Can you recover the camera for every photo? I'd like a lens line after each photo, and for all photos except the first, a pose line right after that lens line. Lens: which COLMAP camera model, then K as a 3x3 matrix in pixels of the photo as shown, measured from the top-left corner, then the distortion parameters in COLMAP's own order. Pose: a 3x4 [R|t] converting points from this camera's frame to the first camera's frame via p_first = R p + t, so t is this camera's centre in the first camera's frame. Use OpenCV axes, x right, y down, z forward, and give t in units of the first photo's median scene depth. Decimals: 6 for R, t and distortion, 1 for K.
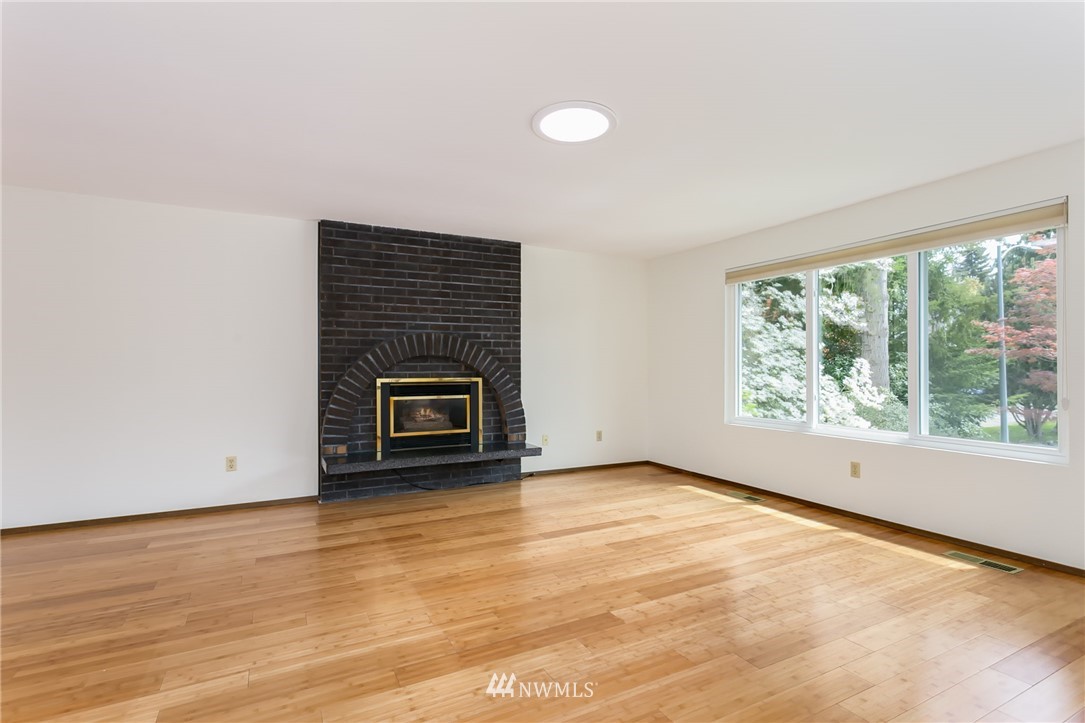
lens RADIAL K [[516.1, 0, 539.5], [0, 516.1, 365.1], [0, 0, 1]] dist [0.005182, 0.001097]
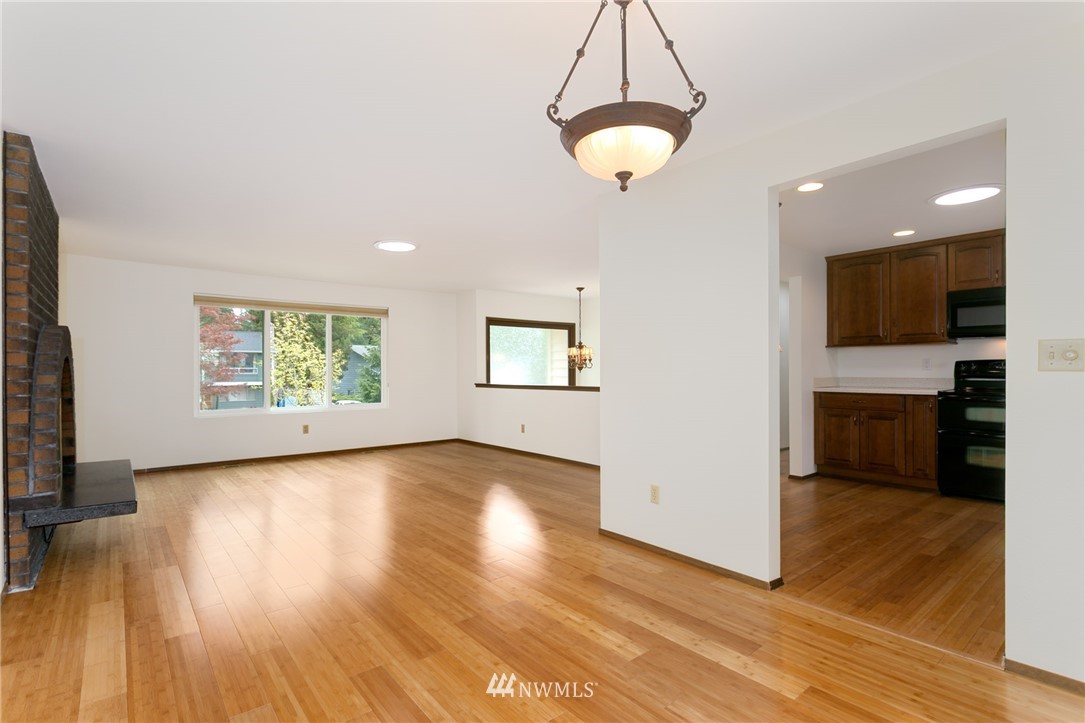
lens RADIAL K [[516.1, 0, 537.3], [0, 516.1, 366.6], [0, 0, 1]] dist [0.005182, 0.001097]
pose [[-0.211337, 0.010130, 0.977361, -1.889188], [-0.000190, 0.999946, -0.010405, 0.004811], [-0.977413, -0.002385, -0.211324, 0.865664]]
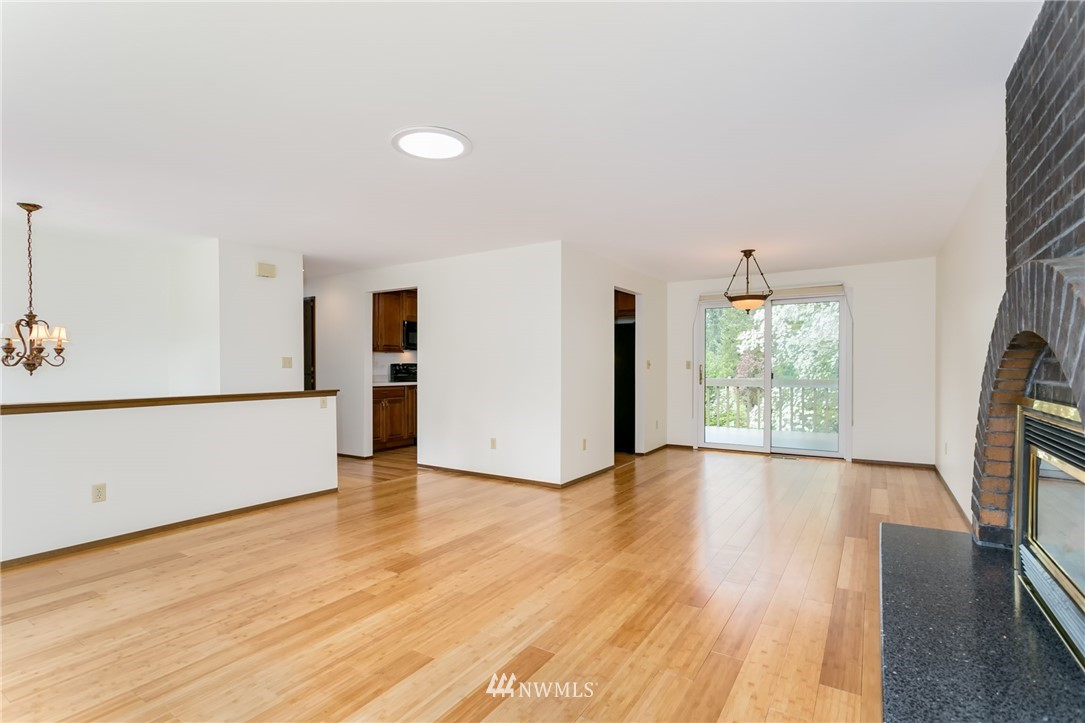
lens RADIAL K [[516.1, 0, 538.7], [0, 516.1, 368.3], [0, 0, 1]] dist [0.005182, 0.001097]
pose [[-0.867491, 0.005075, -0.497426, 0.402102], [0.007356, 0.999969, -0.002626, 0.004148], [0.497398, -0.005938, -0.867502, 1.985821]]
